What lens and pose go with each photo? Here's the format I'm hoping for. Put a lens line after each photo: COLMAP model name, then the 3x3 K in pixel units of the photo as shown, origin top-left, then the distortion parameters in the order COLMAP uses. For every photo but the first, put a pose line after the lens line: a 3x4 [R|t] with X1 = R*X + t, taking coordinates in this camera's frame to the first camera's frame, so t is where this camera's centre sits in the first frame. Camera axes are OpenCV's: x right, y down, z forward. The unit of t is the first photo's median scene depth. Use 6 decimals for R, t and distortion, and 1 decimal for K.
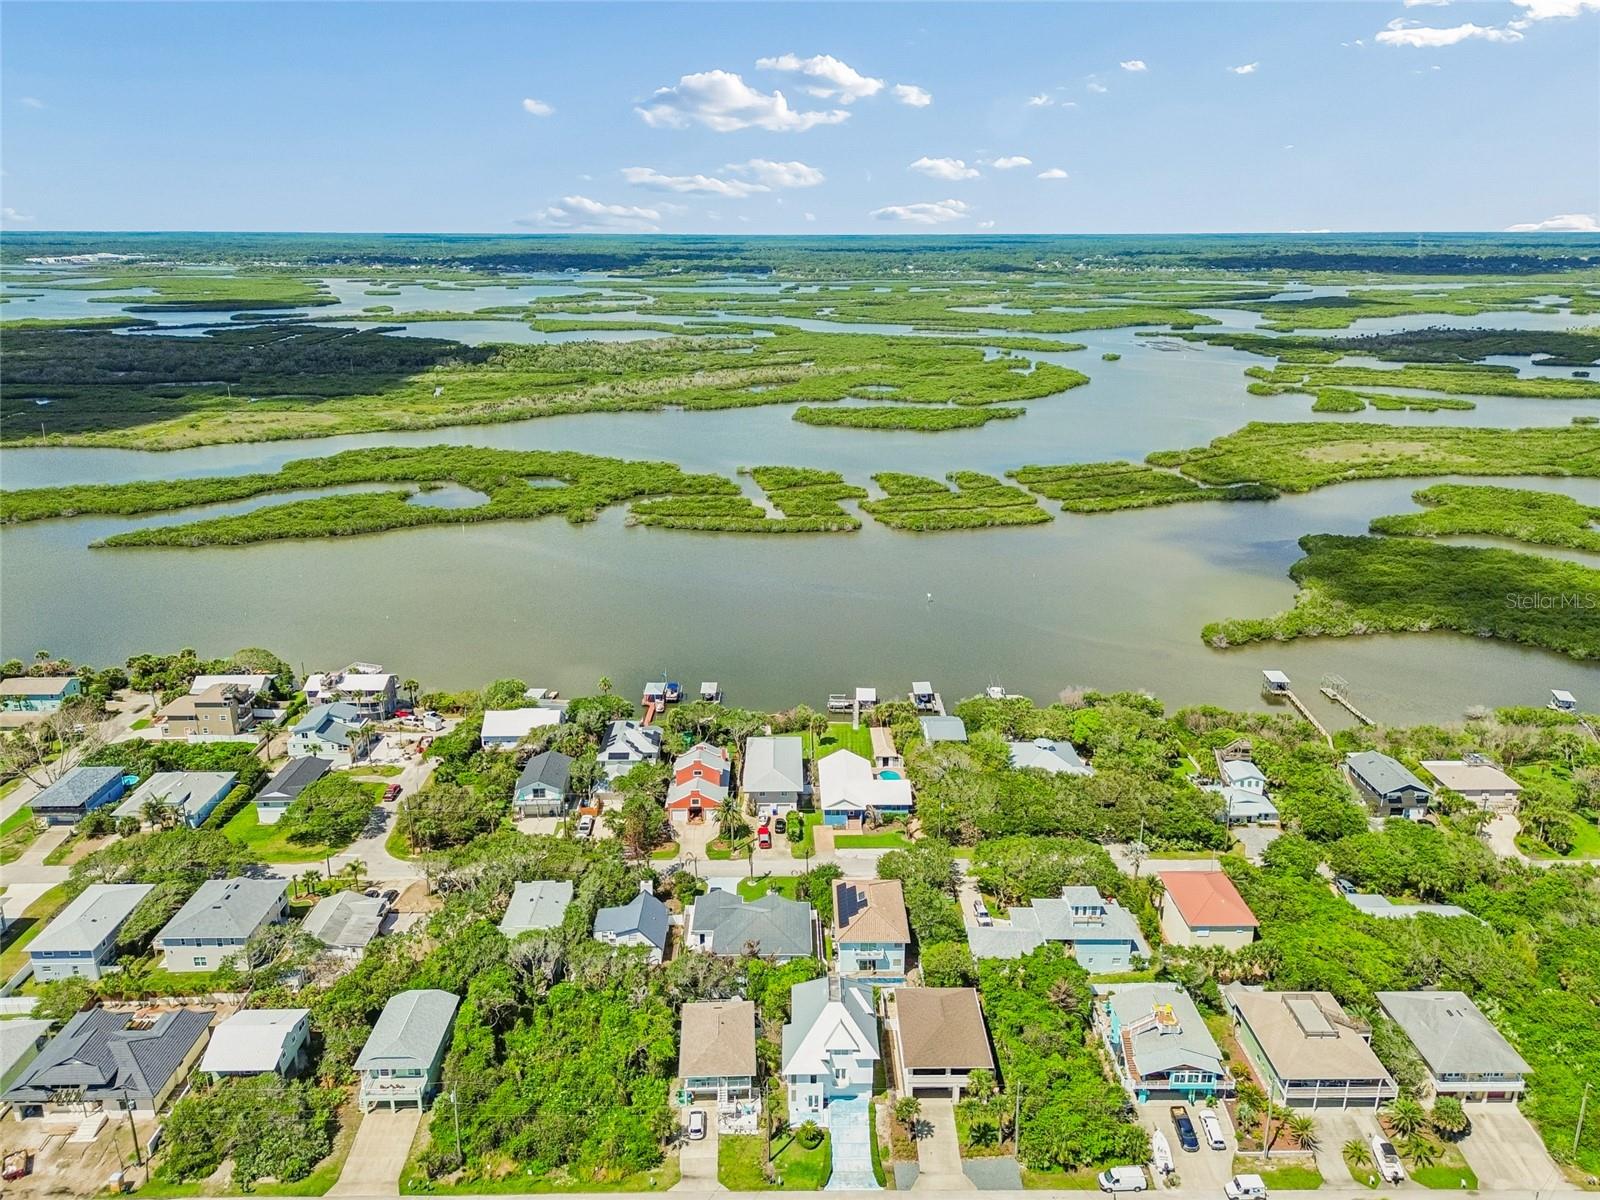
lens RADIAL K [[1142.3, 0, 801.4], [0, 1142.3, 602.1], [0, 0, 1]] dist [0.075525, -0.077190]
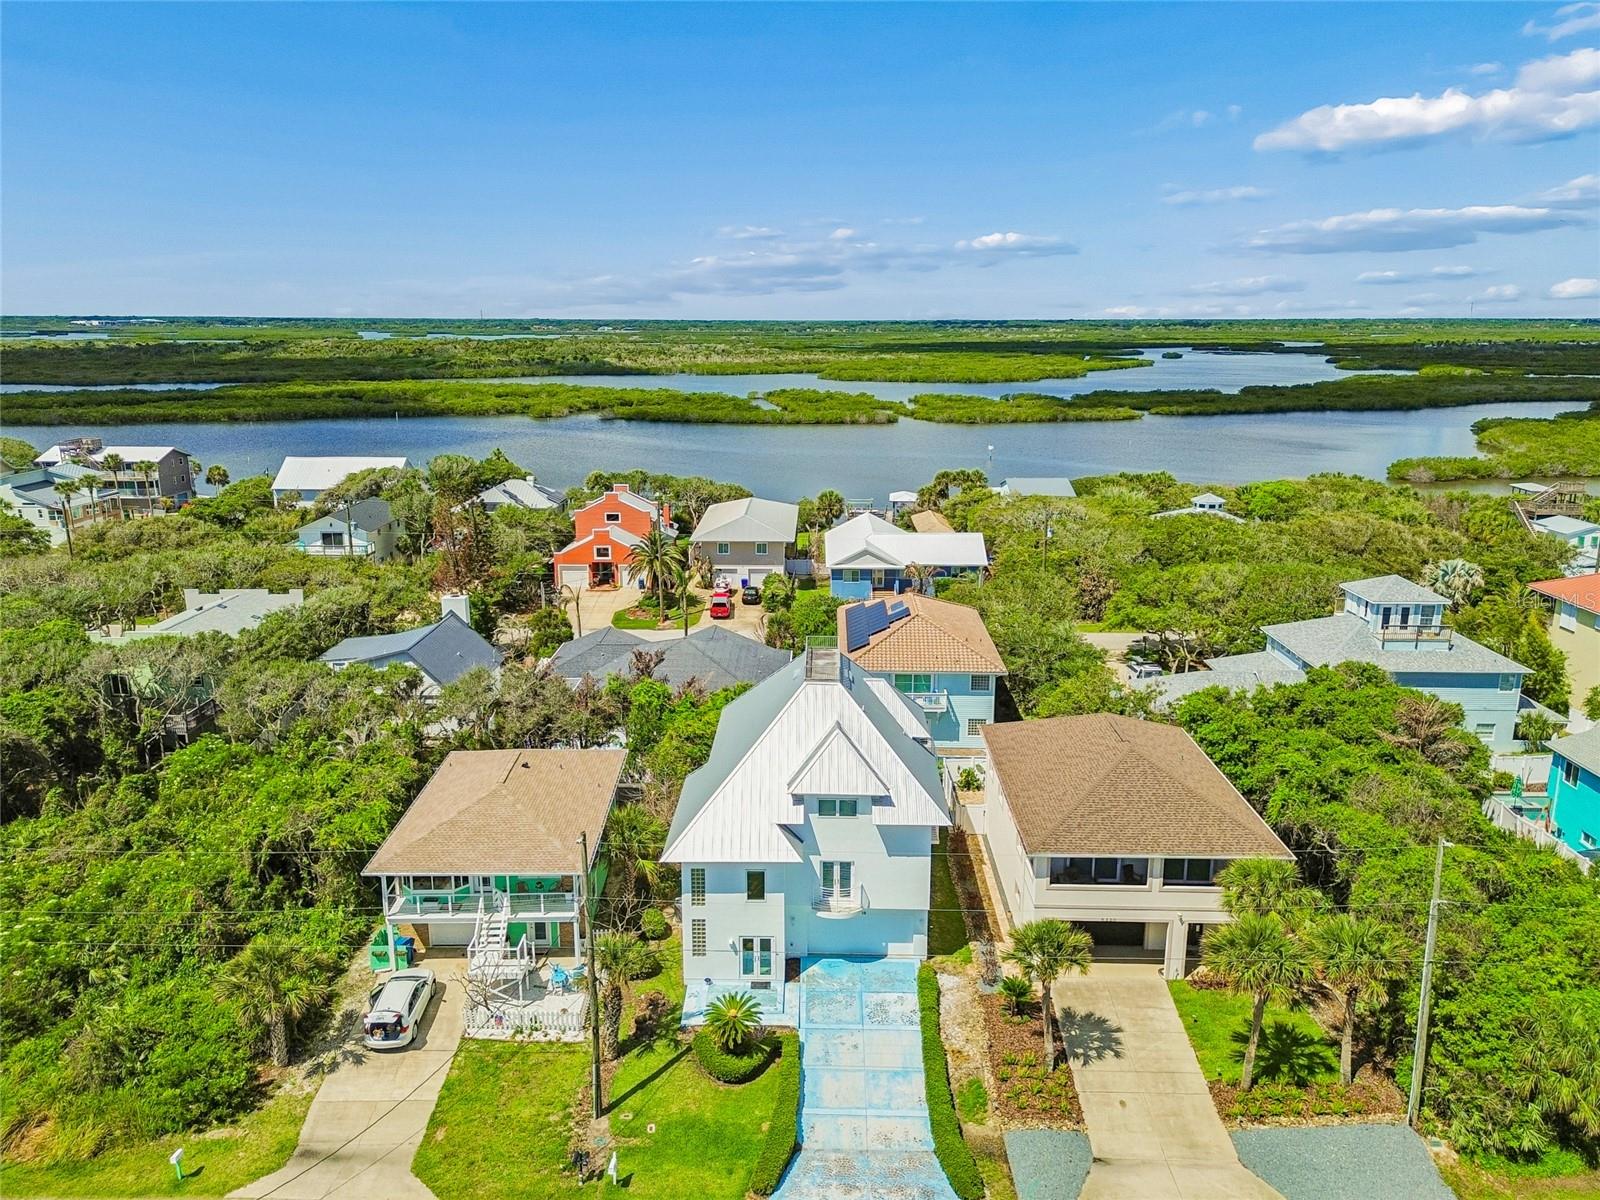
lens RADIAL K [[1149.1, 0, 798.9], [0, 1149.1, 591.3], [0, 0, 1]] dist [0.071833, -0.070488]
pose [[0.999456, 0.007912, -0.032020, 0.028852], [-0.010464, 0.996713, -0.080336, 0.306336], [0.031279, 0.080627, 0.996253, 0.566367]]
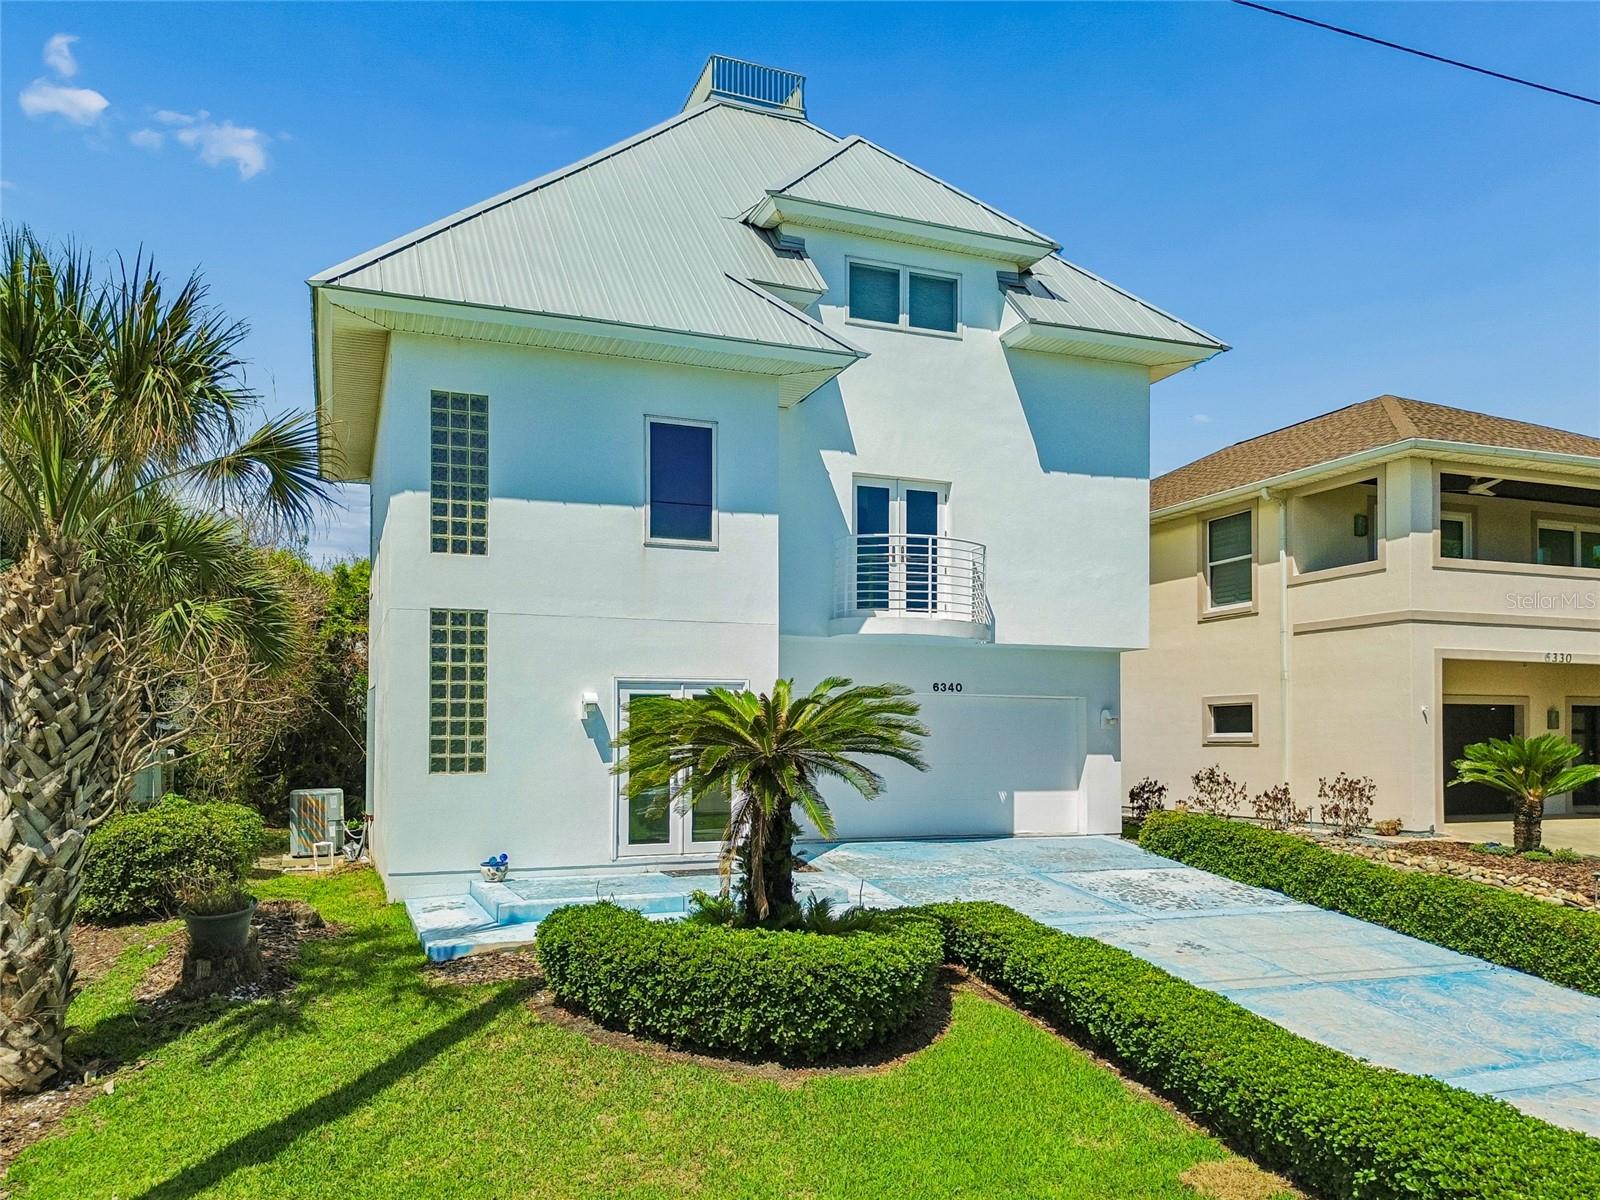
lens RADIAL K [[1180.0, 0, 797.9], [0, 1180.0, 724.9], [0, 0, 1]] dist [0.081026, -0.089744]
pose [[0.934162, 0.004664, 0.356819, -0.012526], [0.109908, 0.947547, -0.300126, 0.399040], [-0.339503, 0.319583, 0.884649, 0.794928]]
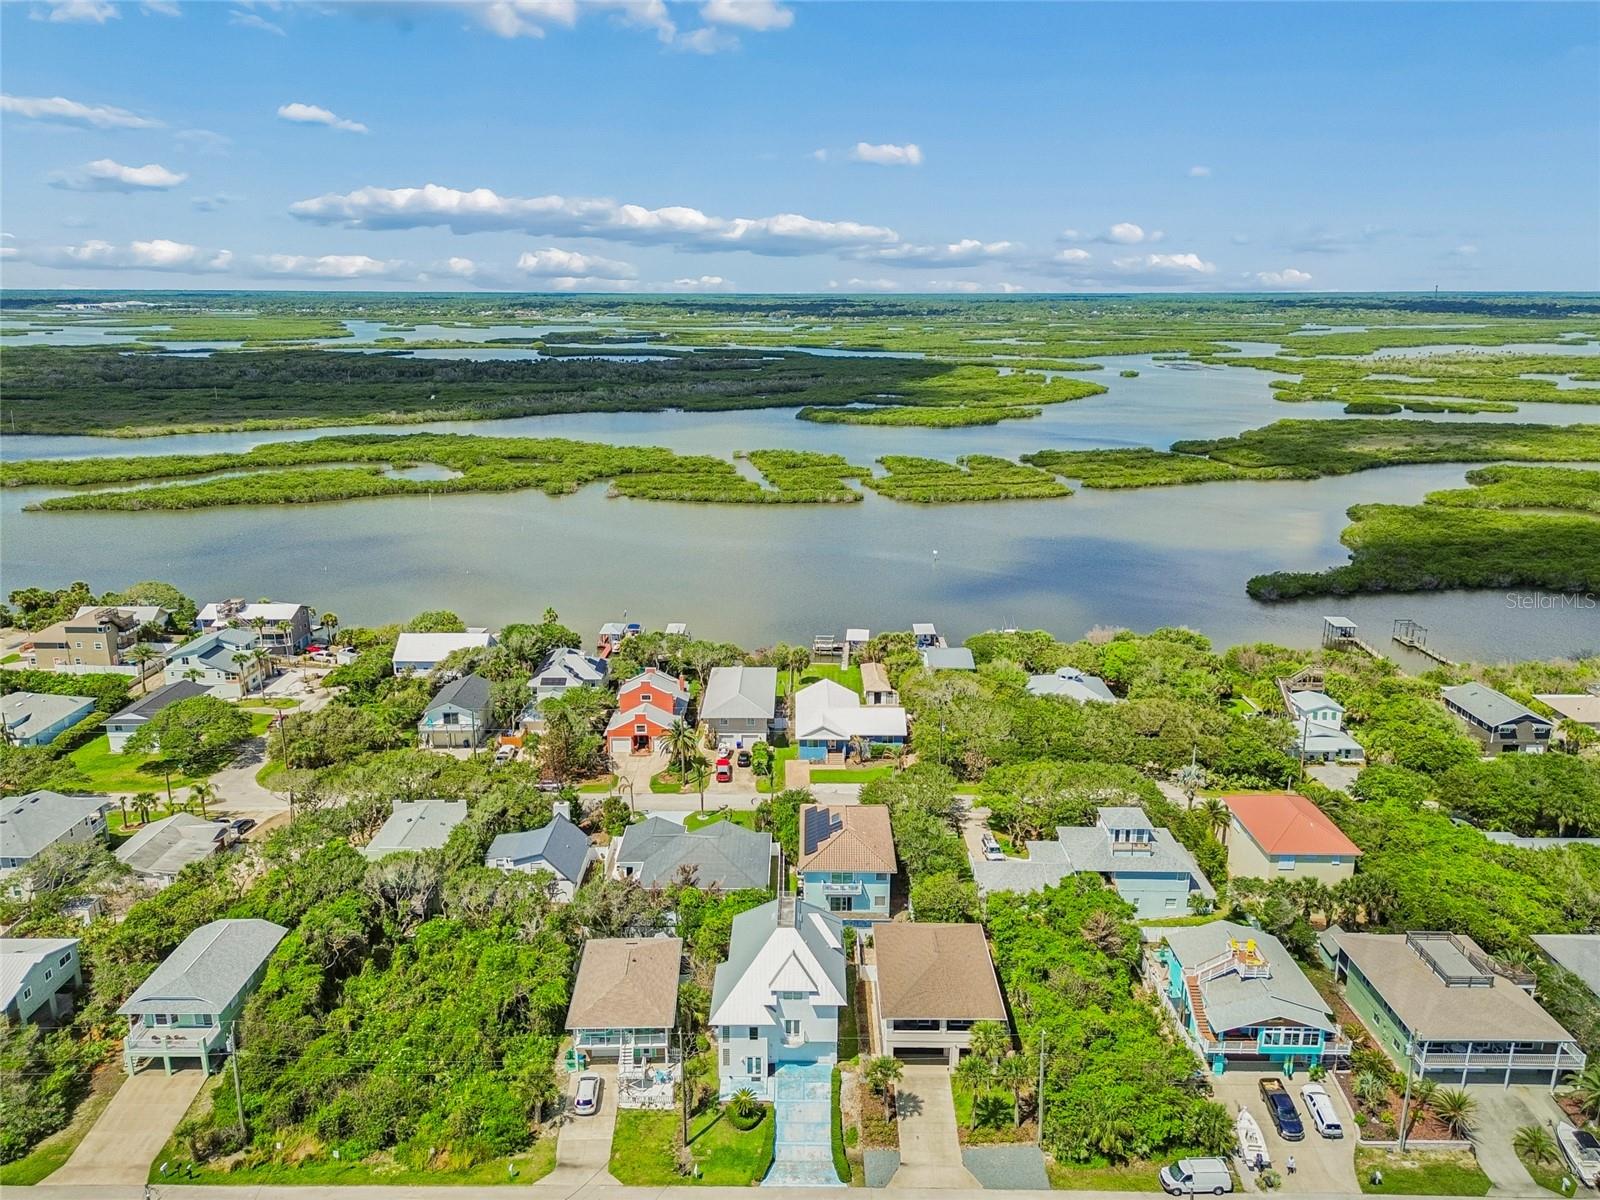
lens RADIAL K [[1136.8, 0, 796.4], [0, 1136.8, 599.0], [0, 0, 1]] dist [0.072683, -0.072091]
pose [[0.999824, 0.005726, -0.017846, 0.041523], [-0.006583, 0.998810, -0.048325, 0.155298], [0.017548, 0.048434, 0.998672, 0.242128]]
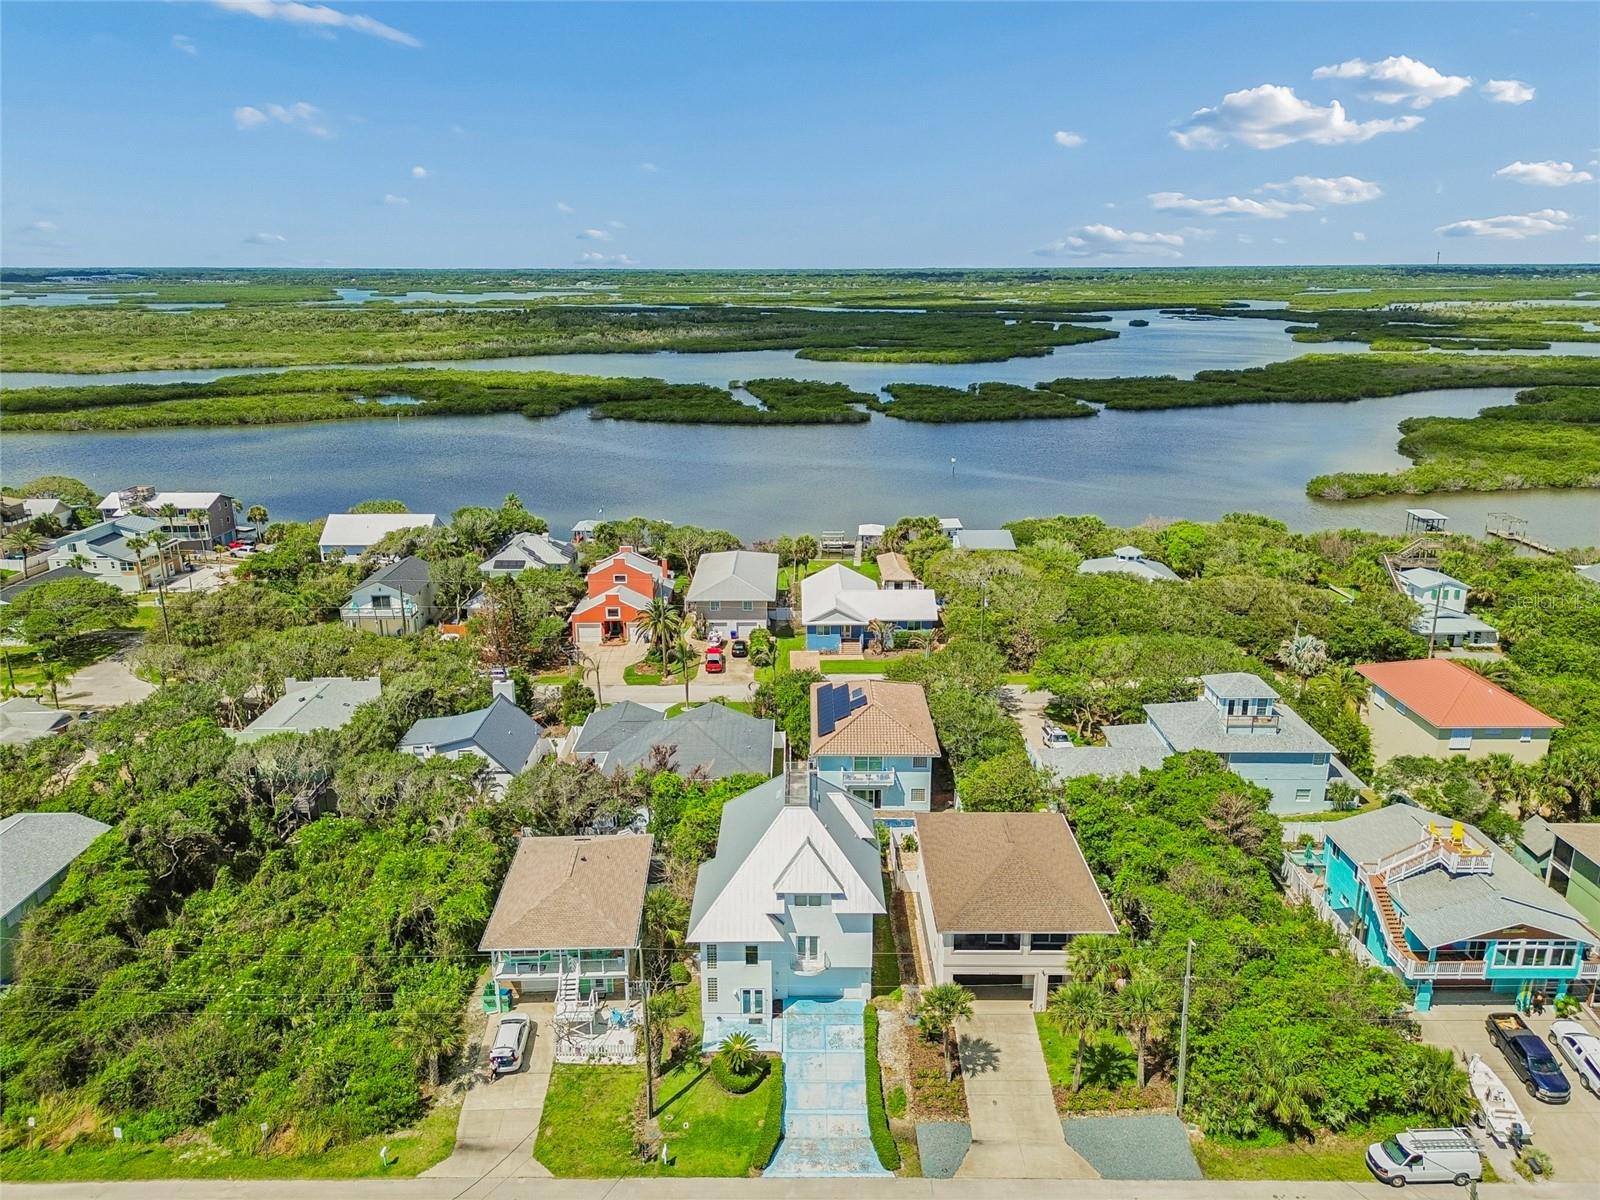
lens RADIAL K [[1129.7, 0, 799.7], [0, 1129.7, 602.0], [0, 0, 1]] dist [0.072361, -0.072285]
pose [[0.999903, 0.000945, -0.013902, 0.032513], [-0.001296, 0.999679, -0.025283, 0.237734], [0.013873, 0.025298, 0.999584, 0.441861]]
